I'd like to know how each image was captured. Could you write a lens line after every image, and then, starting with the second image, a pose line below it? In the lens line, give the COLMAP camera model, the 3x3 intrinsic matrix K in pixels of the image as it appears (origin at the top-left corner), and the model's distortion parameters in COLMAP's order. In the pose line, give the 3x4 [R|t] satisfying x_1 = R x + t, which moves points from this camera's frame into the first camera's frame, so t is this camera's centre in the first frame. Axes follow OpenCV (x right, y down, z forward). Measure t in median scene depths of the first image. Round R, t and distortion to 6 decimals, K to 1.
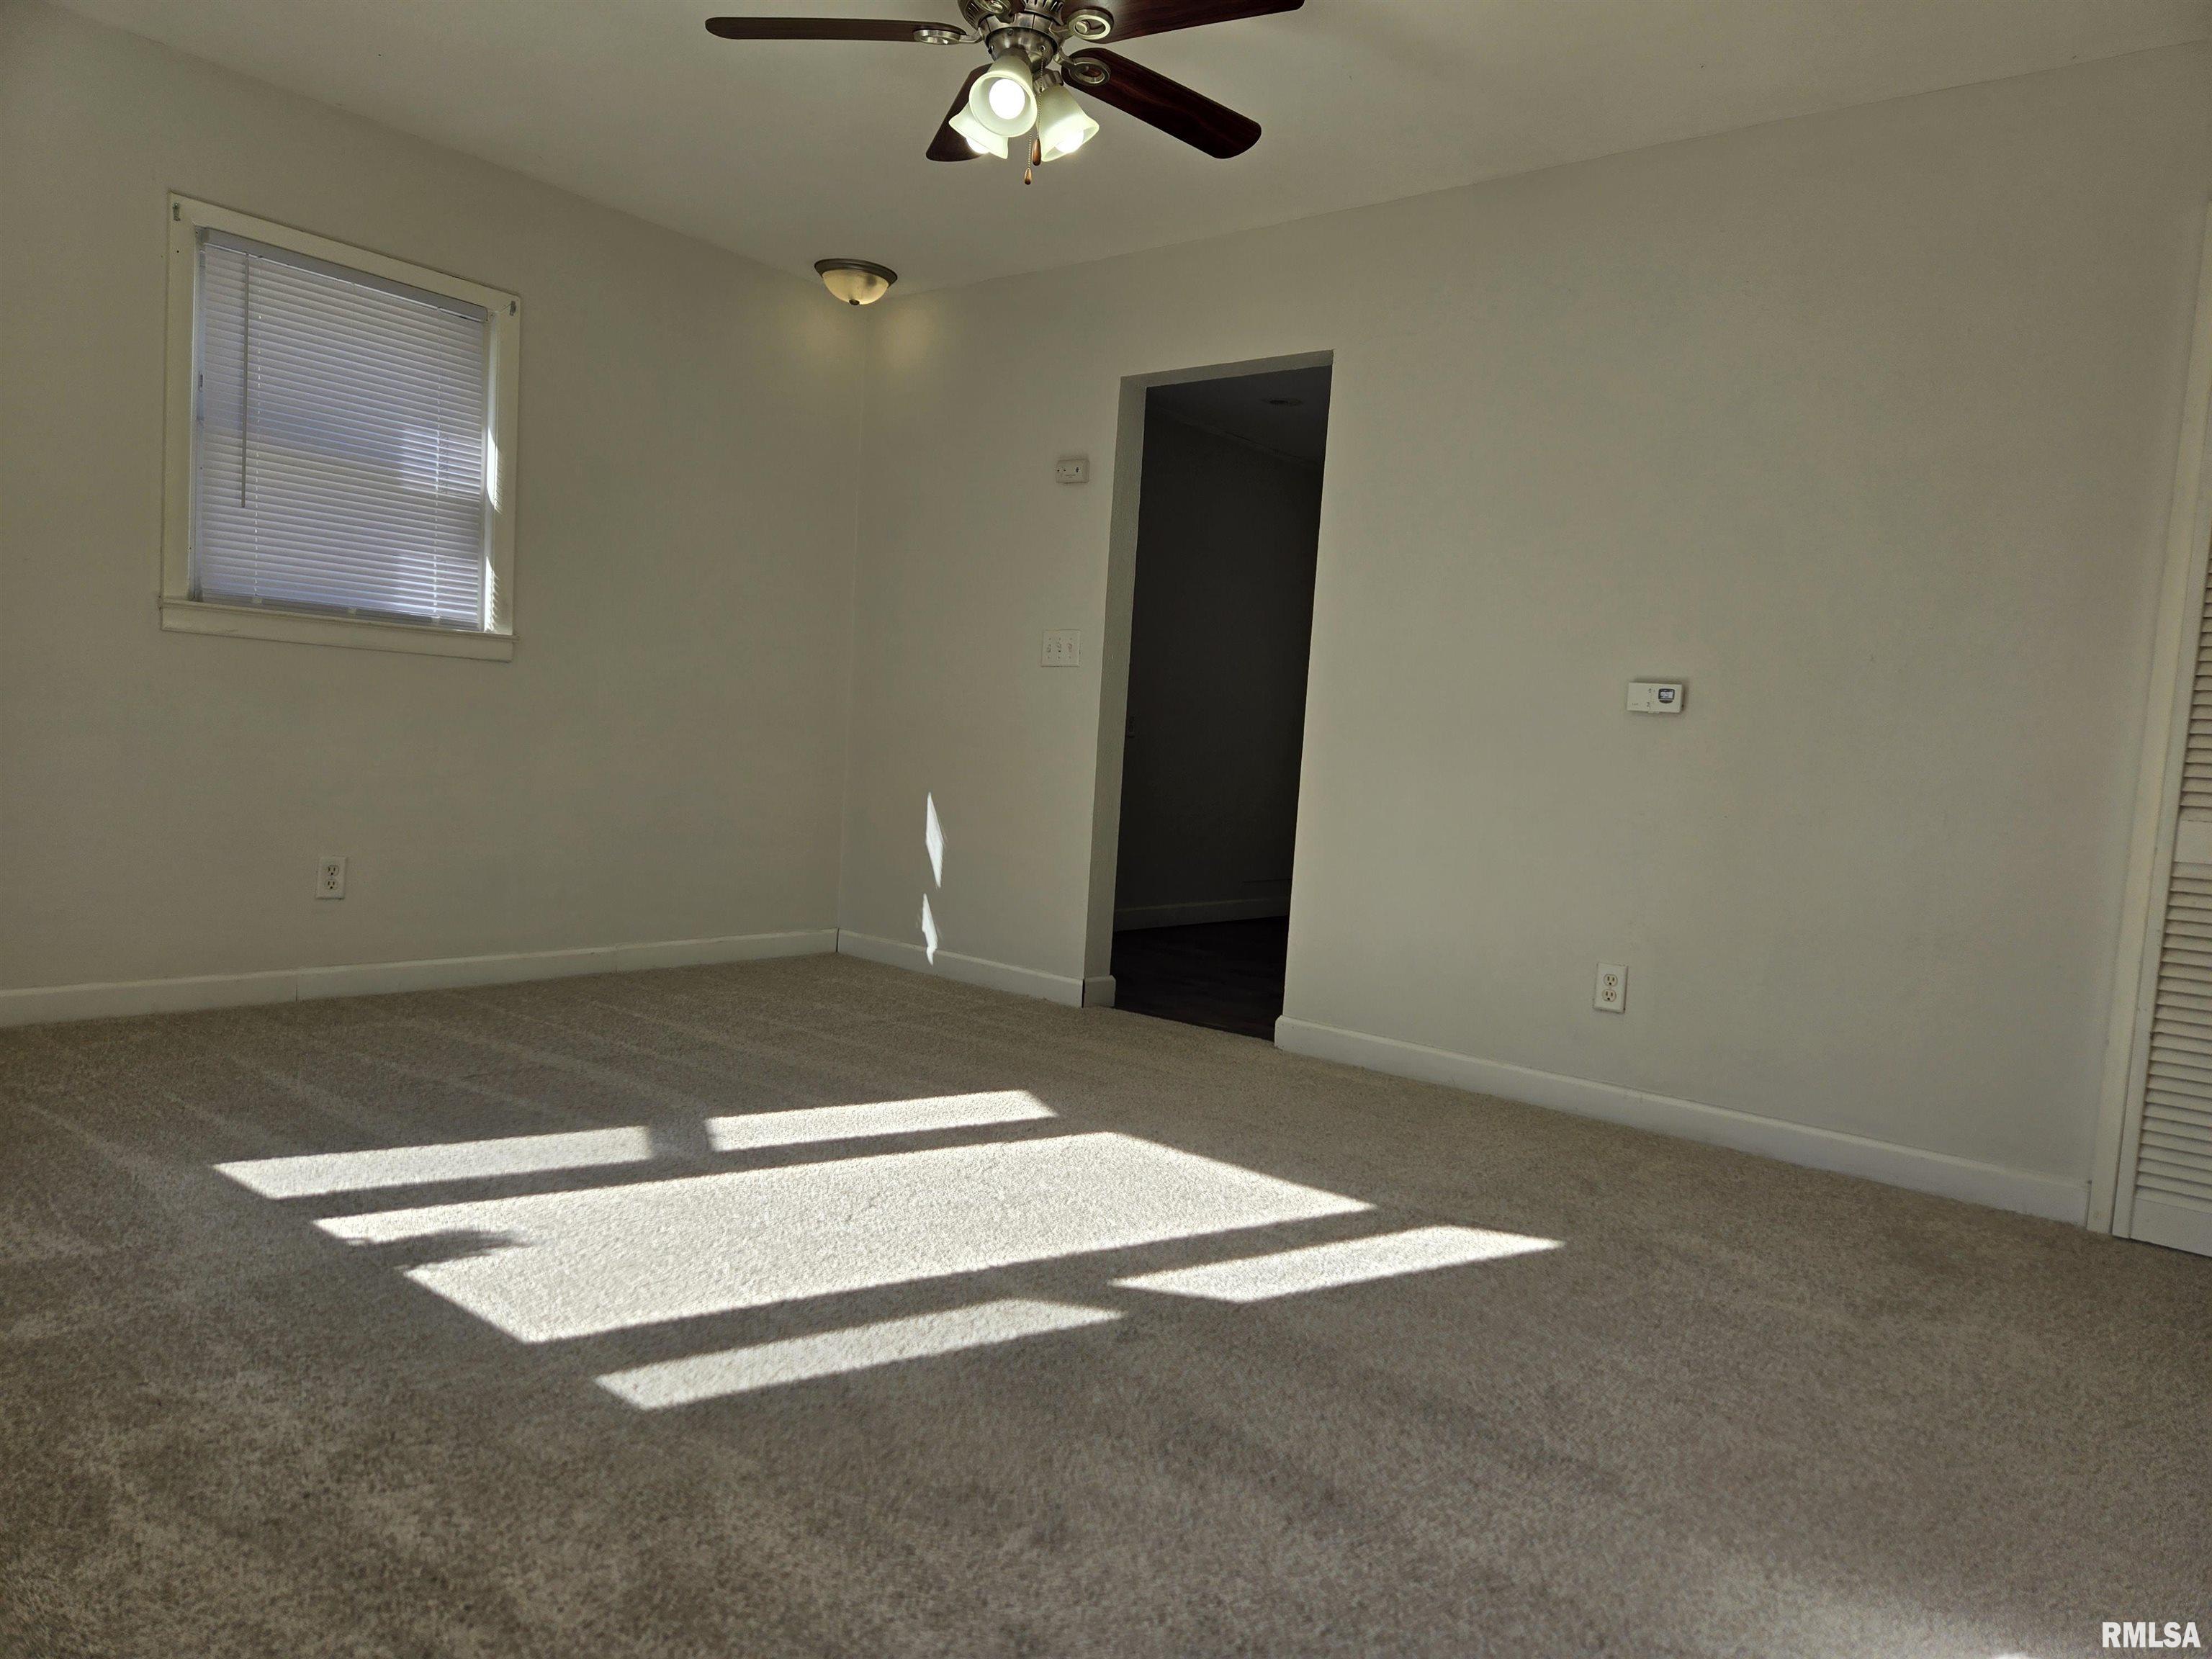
lens RADIAL K [[1493.6, 0, 1105.8], [0, 1493.6, 827.7], [0, 0, 1]] dist [0.064825, -0.032633]
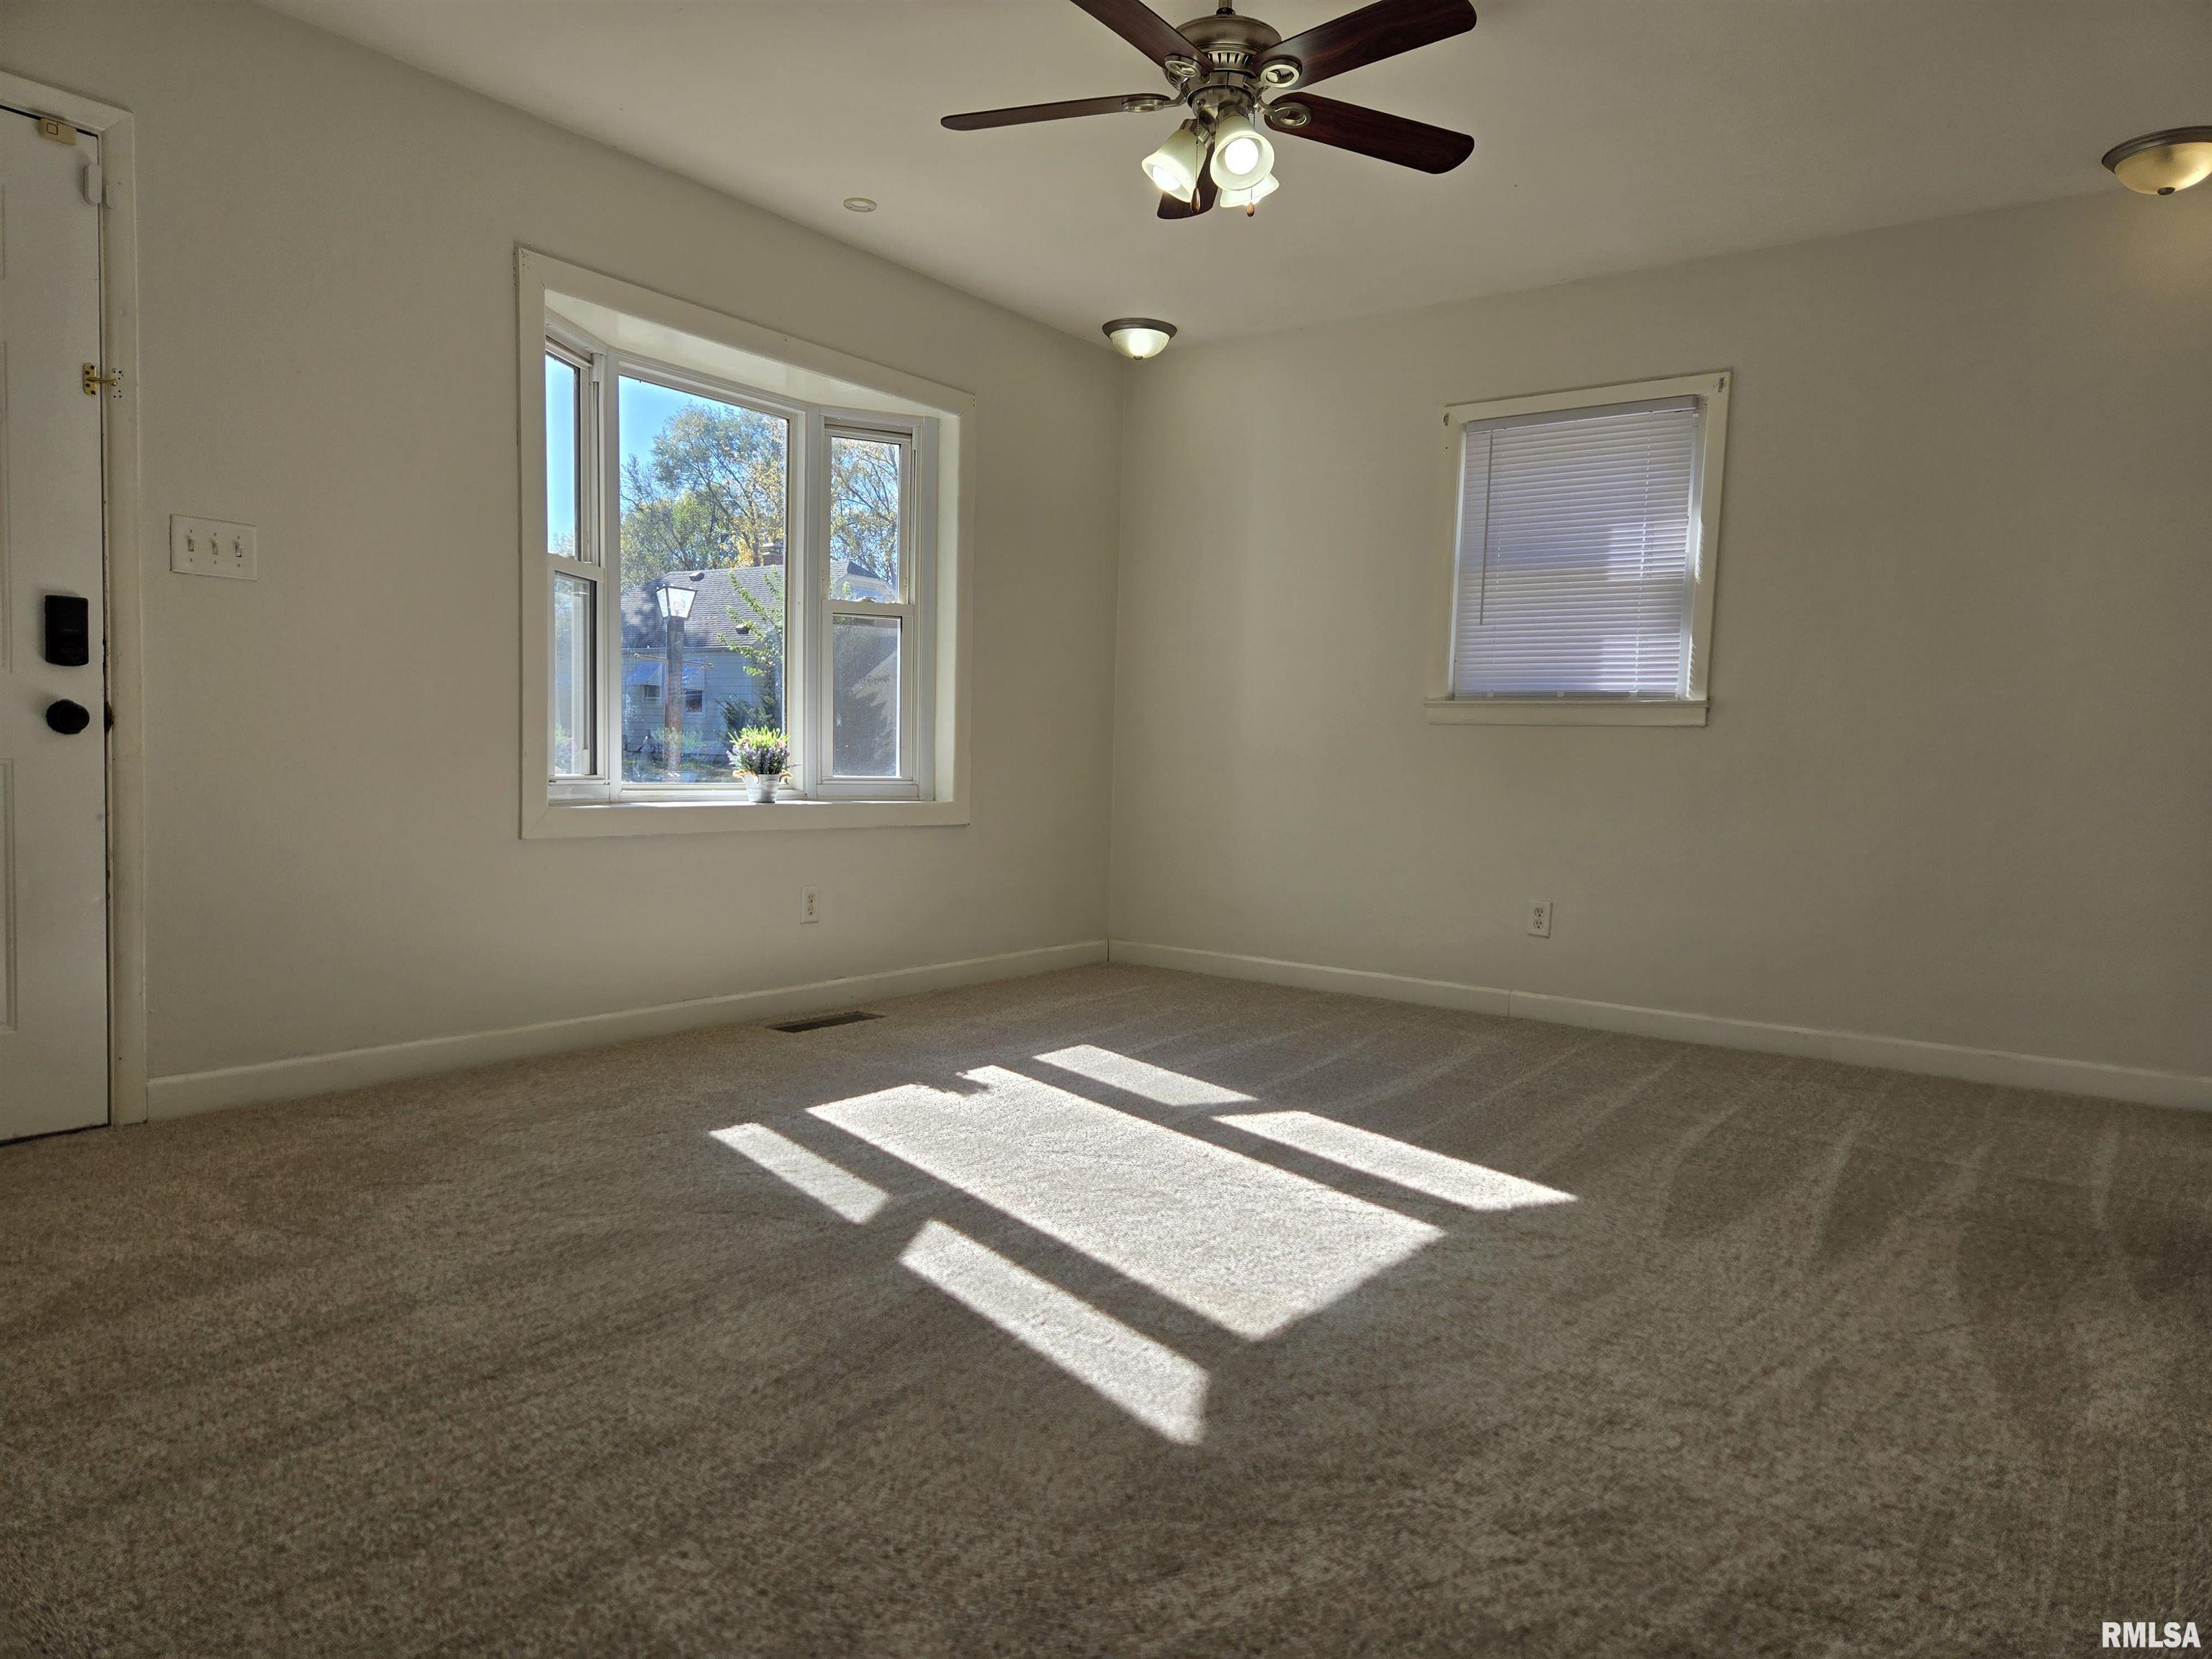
lens RADIAL K [[1493.6, 0, 1100.5], [0, 1493.6, 834.1], [0, 0, 1]] dist [0.064825, -0.032633]
pose [[0.037615, -0.005201, -0.999279, 0.803957], [-0.081078, 0.996674, -0.008239, 0.005727], [0.995998, 0.081329, 0.037068, 0.737626]]
